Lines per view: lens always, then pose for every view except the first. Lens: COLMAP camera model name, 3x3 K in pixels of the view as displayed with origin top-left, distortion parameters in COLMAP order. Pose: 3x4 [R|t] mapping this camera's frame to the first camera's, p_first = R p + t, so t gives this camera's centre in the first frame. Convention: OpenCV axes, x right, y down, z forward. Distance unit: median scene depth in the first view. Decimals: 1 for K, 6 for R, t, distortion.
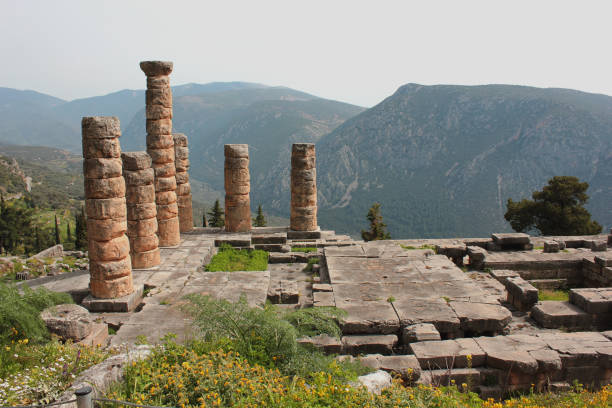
lens RADIAL K [[515.0, 0, 306.0], [0, 515.0, 204.0], [0, 0, 1]] dist [-0.145806, 0.134335]
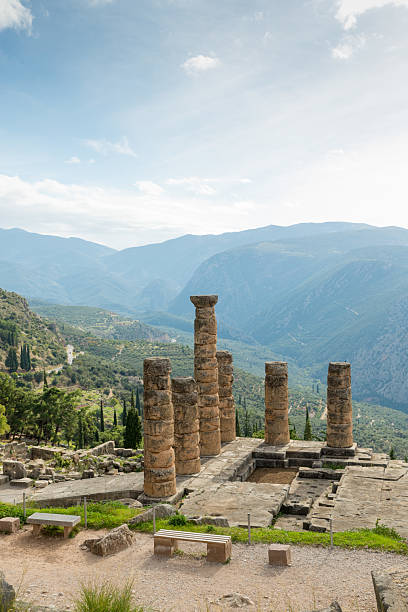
lens RADIAL K [[693.8, 0, 204.0], [0, 693.8, 306.0], [0, 0, 1]] dist [-0.009998, -0.004436]
pose [[0.950888, 0.003143, -0.309519, 0.199221], [-0.038250, 0.993478, -0.107422, -0.083382], [0.307163, 0.113985, 0.944806, -0.512148]]
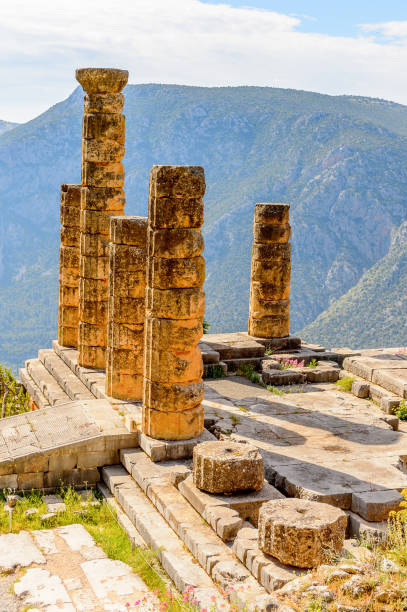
lens RADIAL K [[967.1, 0, 203.5], [0, 967.1, 306.0], [0, 0, 1]] dist [0.012143, -0.007406]
pose [[0.949958, -0.022678, 0.311554, -0.552588], [0.022598, 0.999737, 0.003865, 0.005882], [-0.311559, 0.003369, 0.950221, -0.159803]]
